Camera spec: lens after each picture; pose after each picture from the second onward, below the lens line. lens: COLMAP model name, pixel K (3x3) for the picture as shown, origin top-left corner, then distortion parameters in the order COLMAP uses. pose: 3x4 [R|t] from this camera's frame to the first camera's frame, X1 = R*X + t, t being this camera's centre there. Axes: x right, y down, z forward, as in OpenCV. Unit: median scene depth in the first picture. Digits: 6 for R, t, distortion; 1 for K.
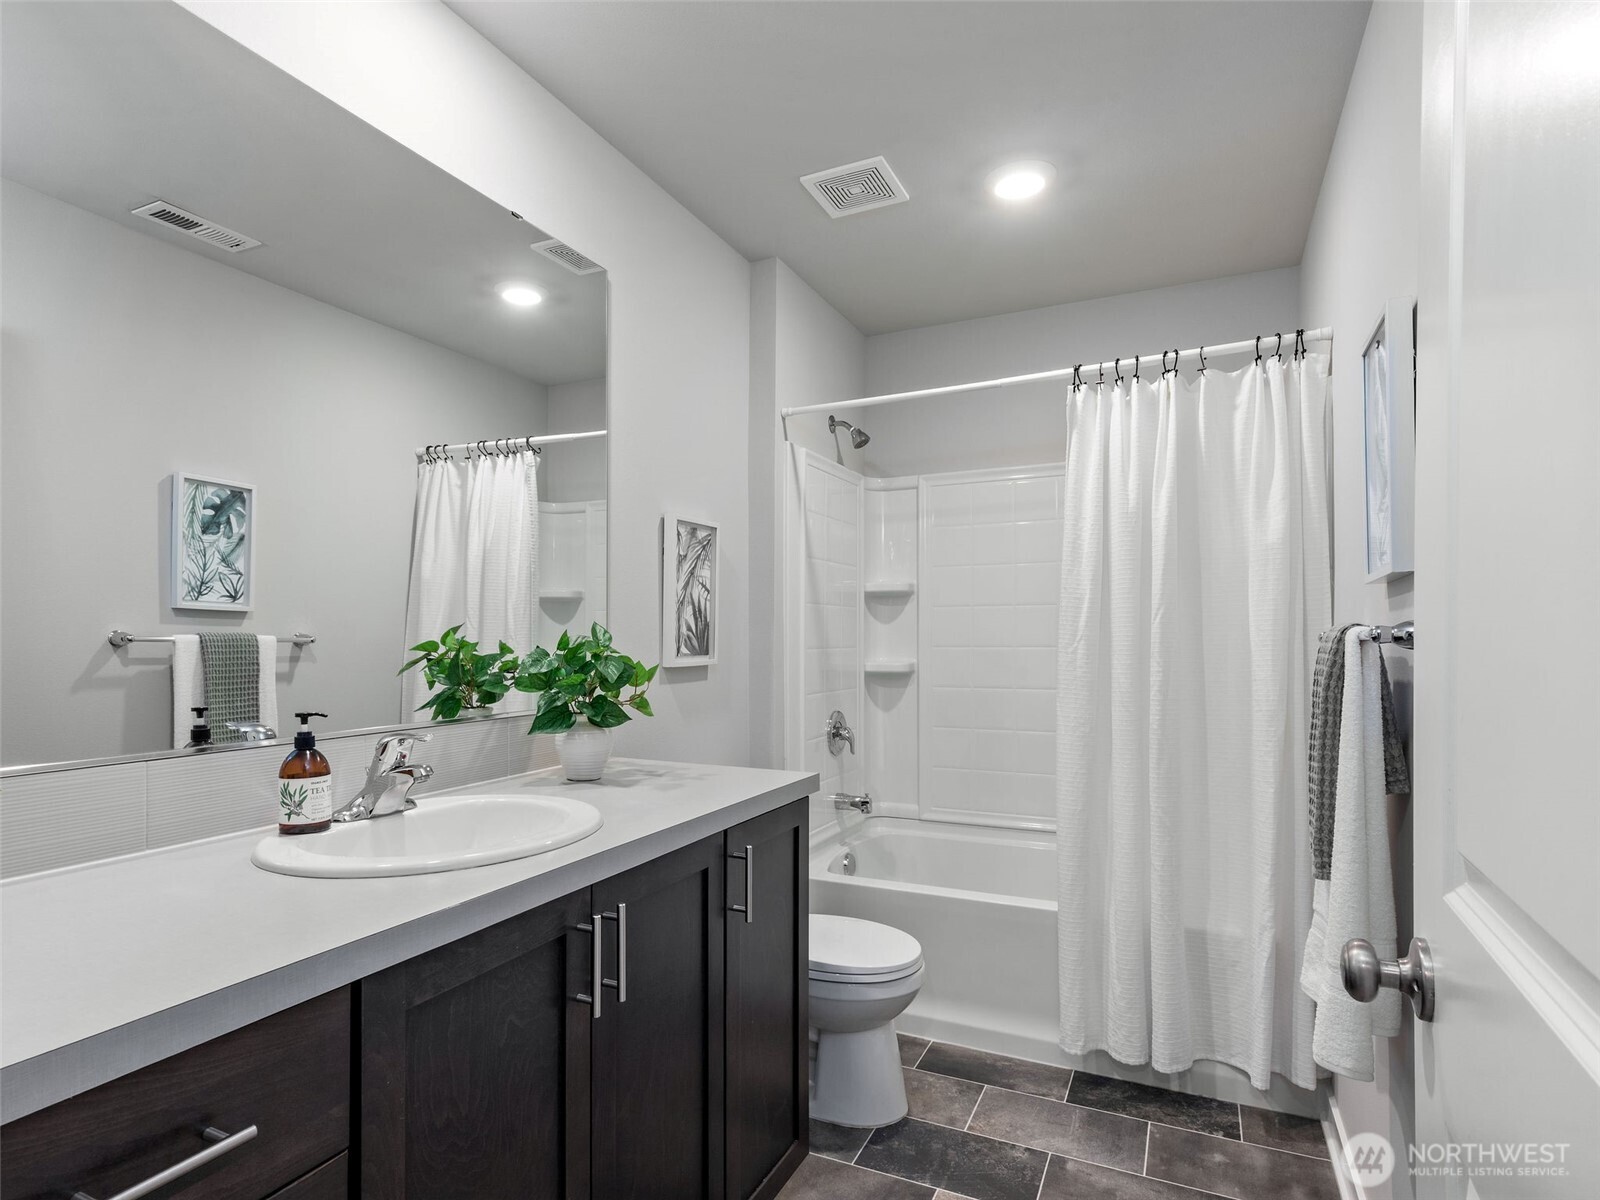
lens RADIAL K [[743.1, 0, 800.2], [0, 743.1, 634.7], [0, 0, 1]] dist [0.000970, -0.000172]
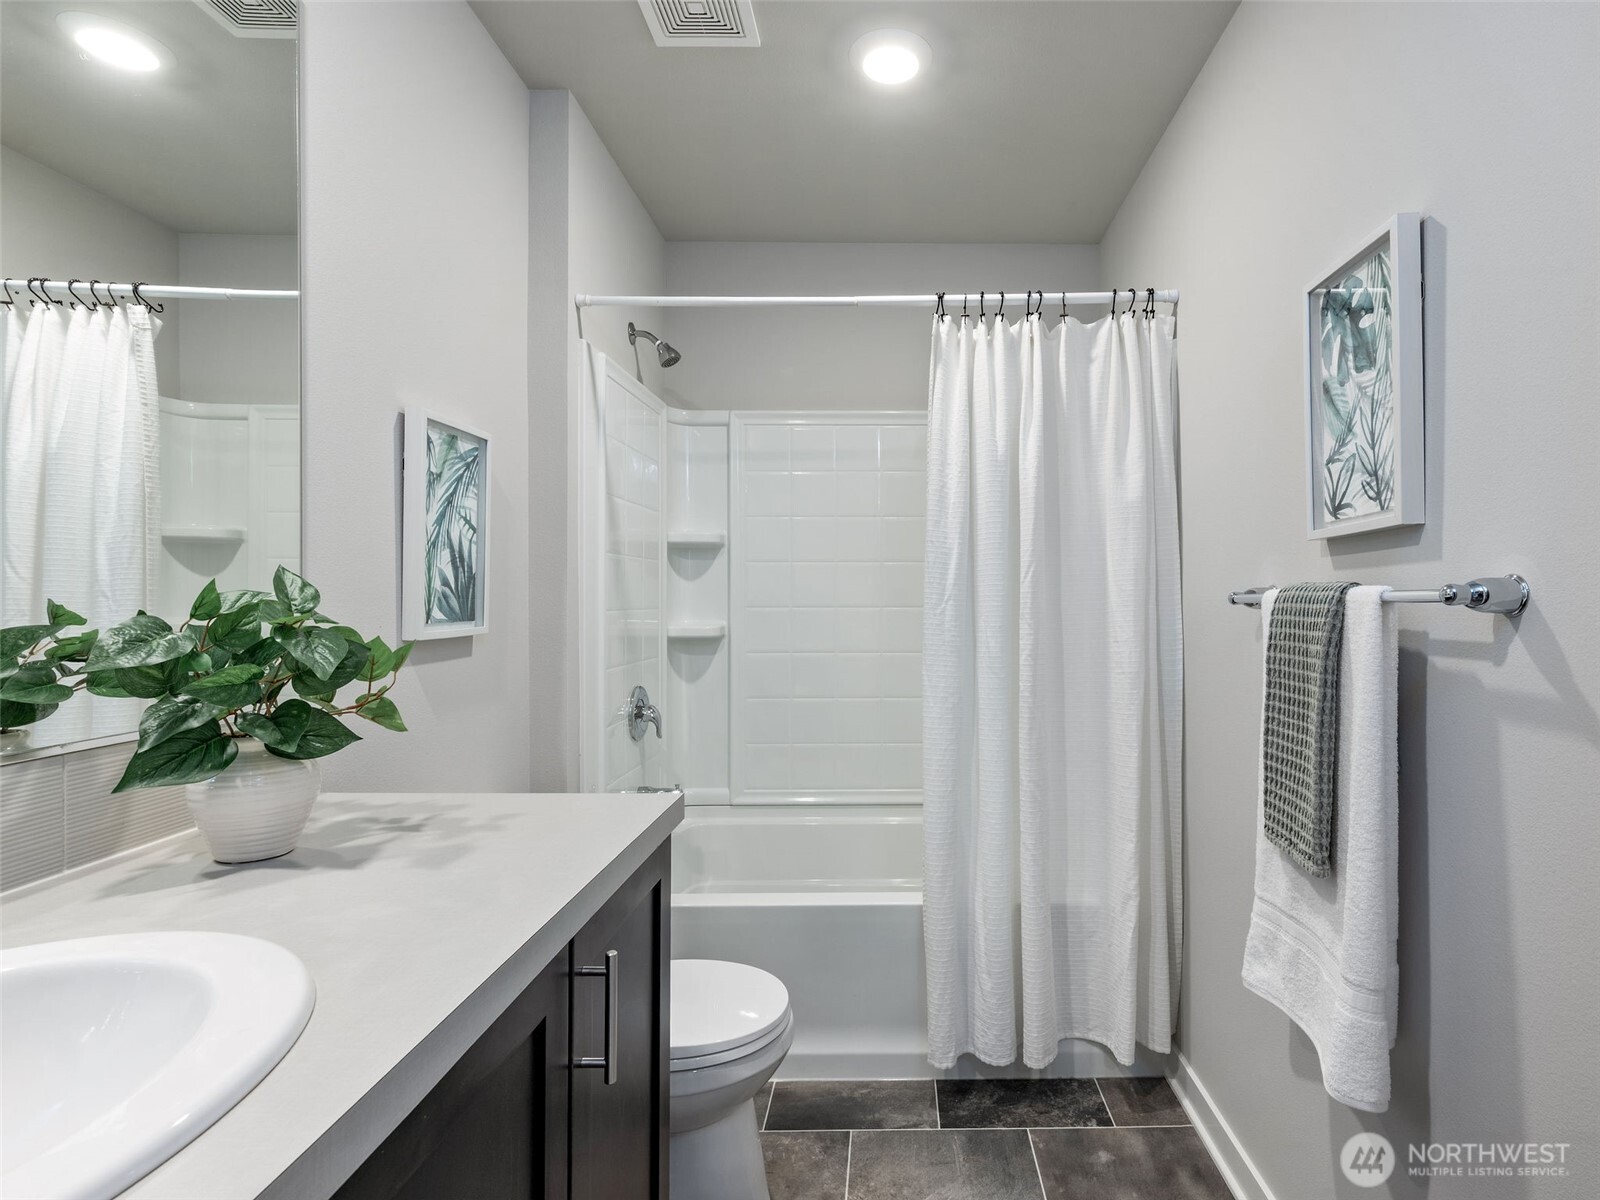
lens RADIAL K [[662.7, 0, 800.0], [0, 662.7, 600.0], [0, 0, 1]] dist [0.007978, 0.000108]
pose [[0.915066, 0.001013, 0.403304, -0.107396], [-0.004450, 0.999961, 0.007585, 0.001830], [-0.403281, -0.008736, 0.915035, 0.343561]]
